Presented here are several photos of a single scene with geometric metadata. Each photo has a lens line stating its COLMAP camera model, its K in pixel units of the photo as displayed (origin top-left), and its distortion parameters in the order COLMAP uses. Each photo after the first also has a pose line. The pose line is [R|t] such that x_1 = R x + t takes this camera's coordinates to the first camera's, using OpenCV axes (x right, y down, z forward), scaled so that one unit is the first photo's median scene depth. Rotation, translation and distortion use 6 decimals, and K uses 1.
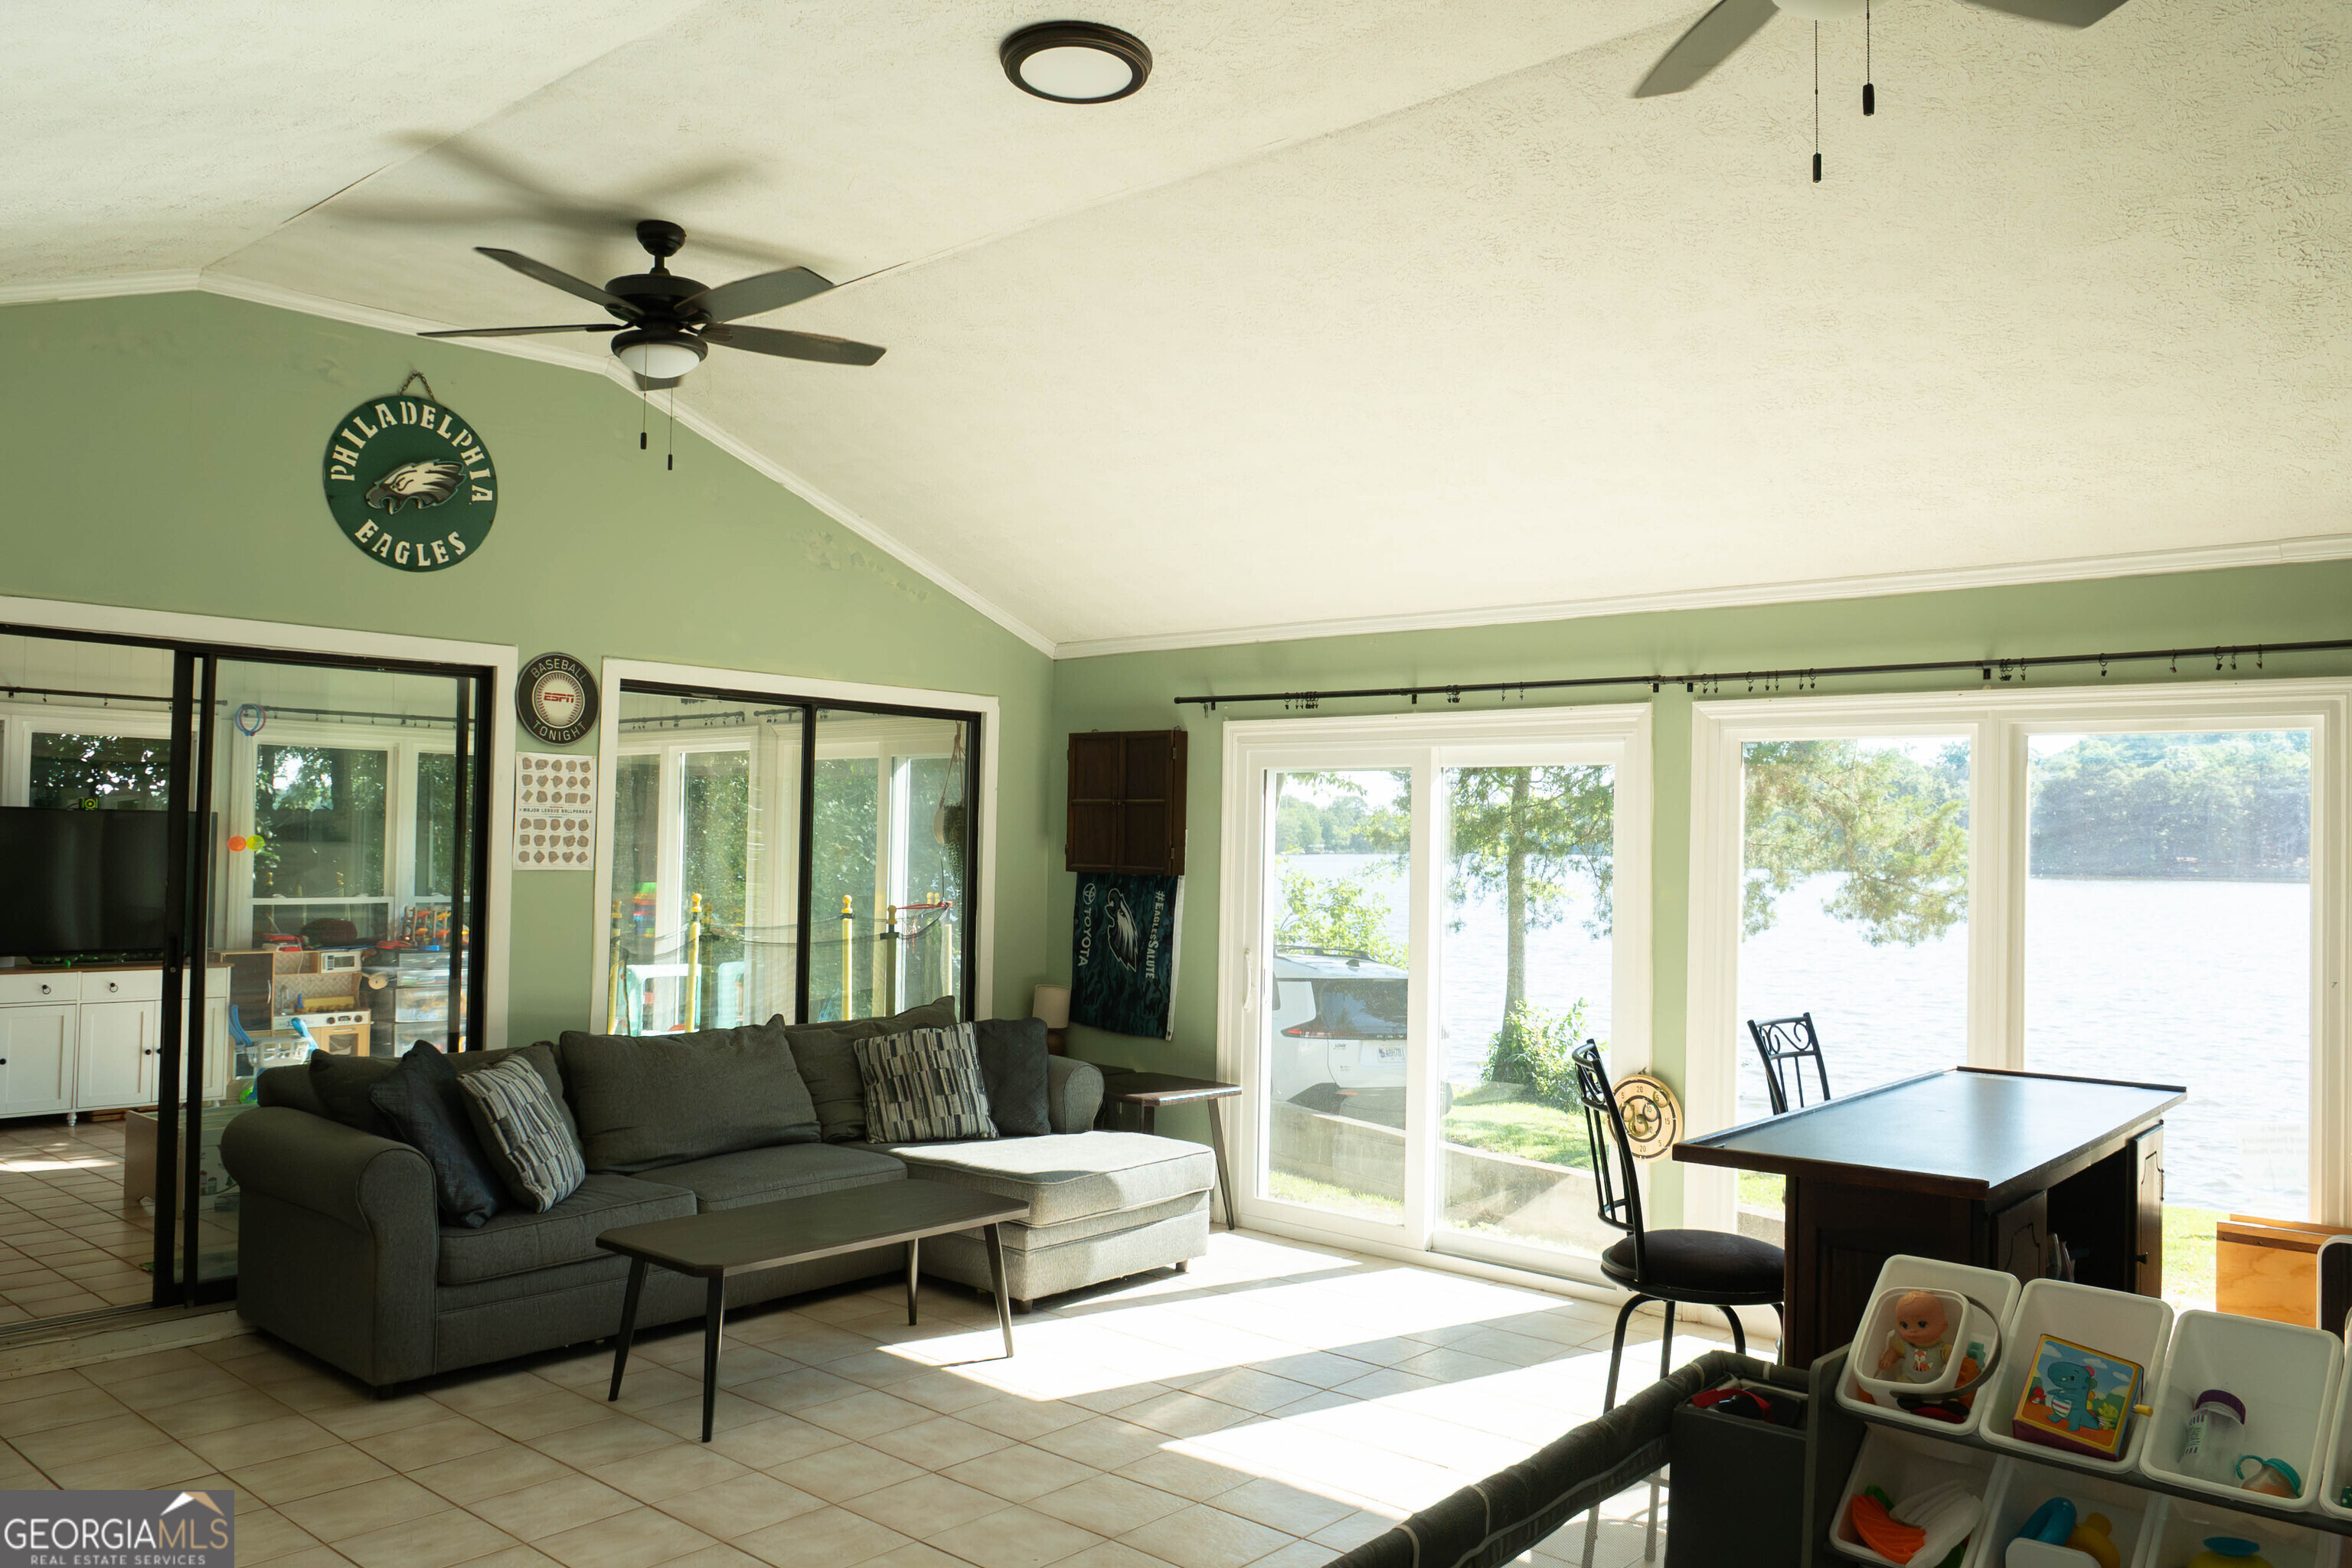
lens RADIAL K [[1750.0, 0, 1174.0], [0, 1750.0, 783.7], [0, 0, 1]] dist [-0.015799, -0.010338]
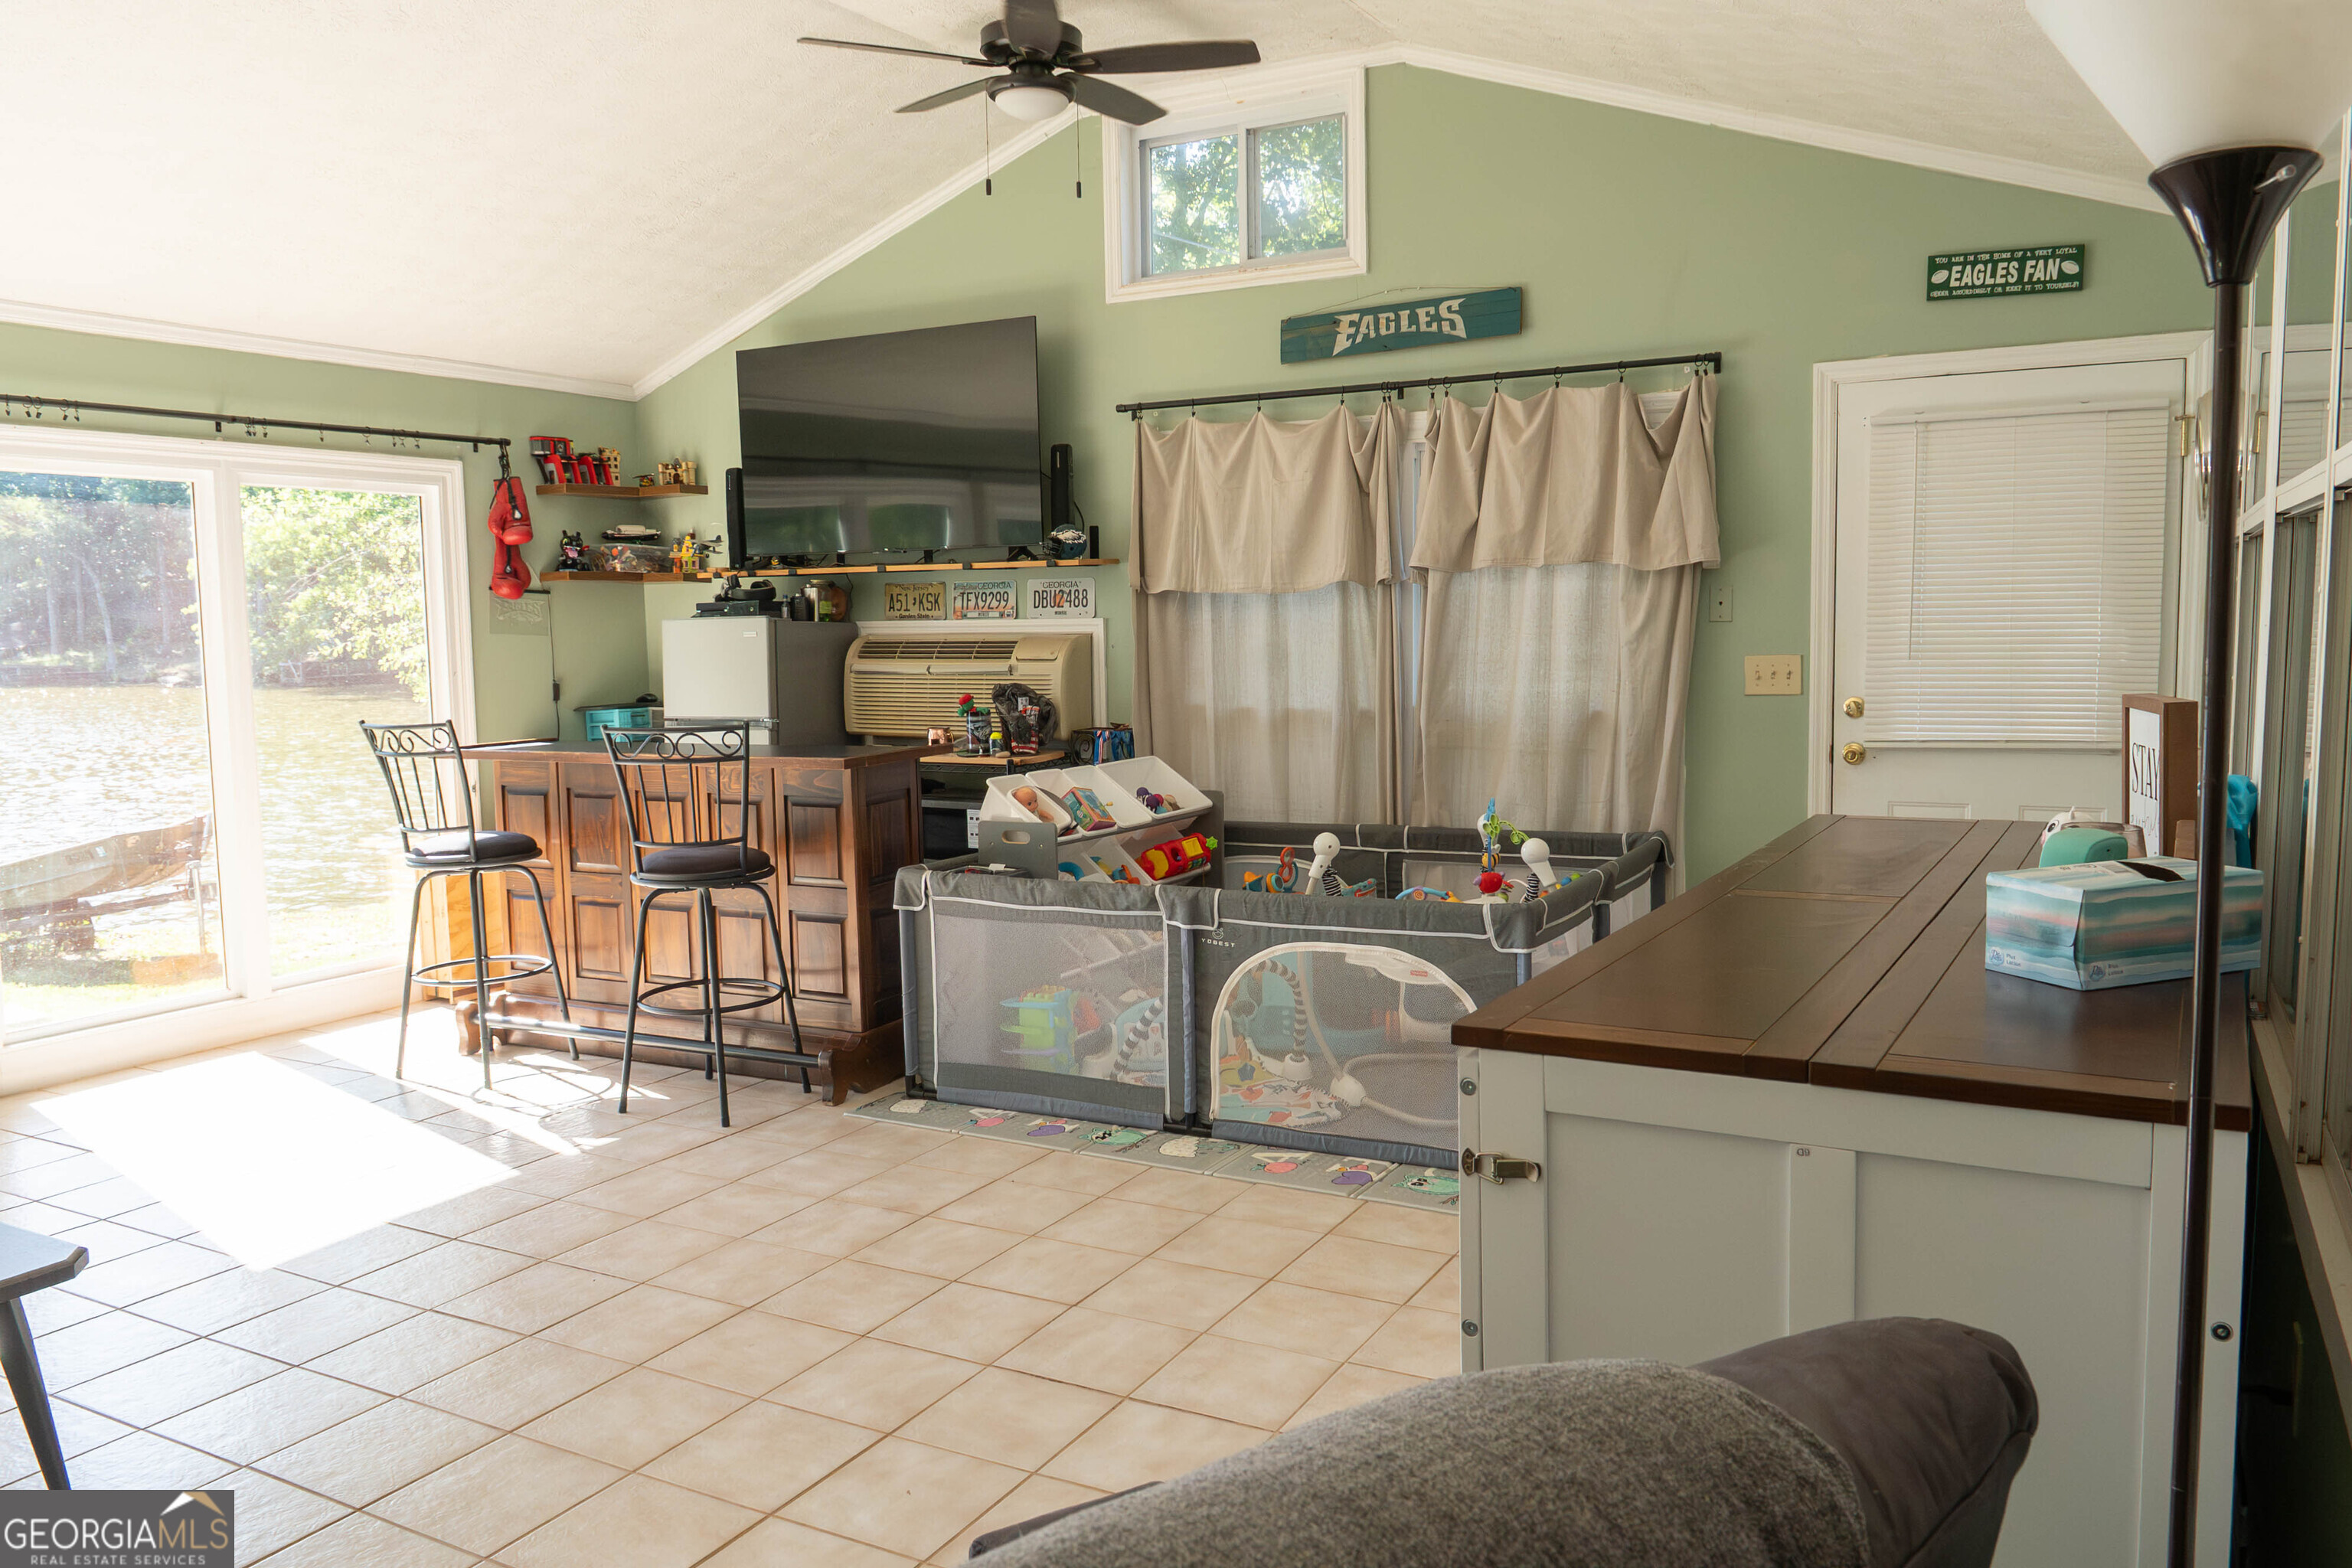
lens RADIAL K [[1750.0, 0, 1177.2], [0, 1750.0, 783.3], [0, 0, 1]] dist [-0.015799, -0.010338]
pose [[-0.200760, -0.122766, 0.971918, -0.807397], [-0.041325, 0.992295, 0.116804, 0.009567], [-0.978769, -0.016715, -0.204286, 0.632491]]
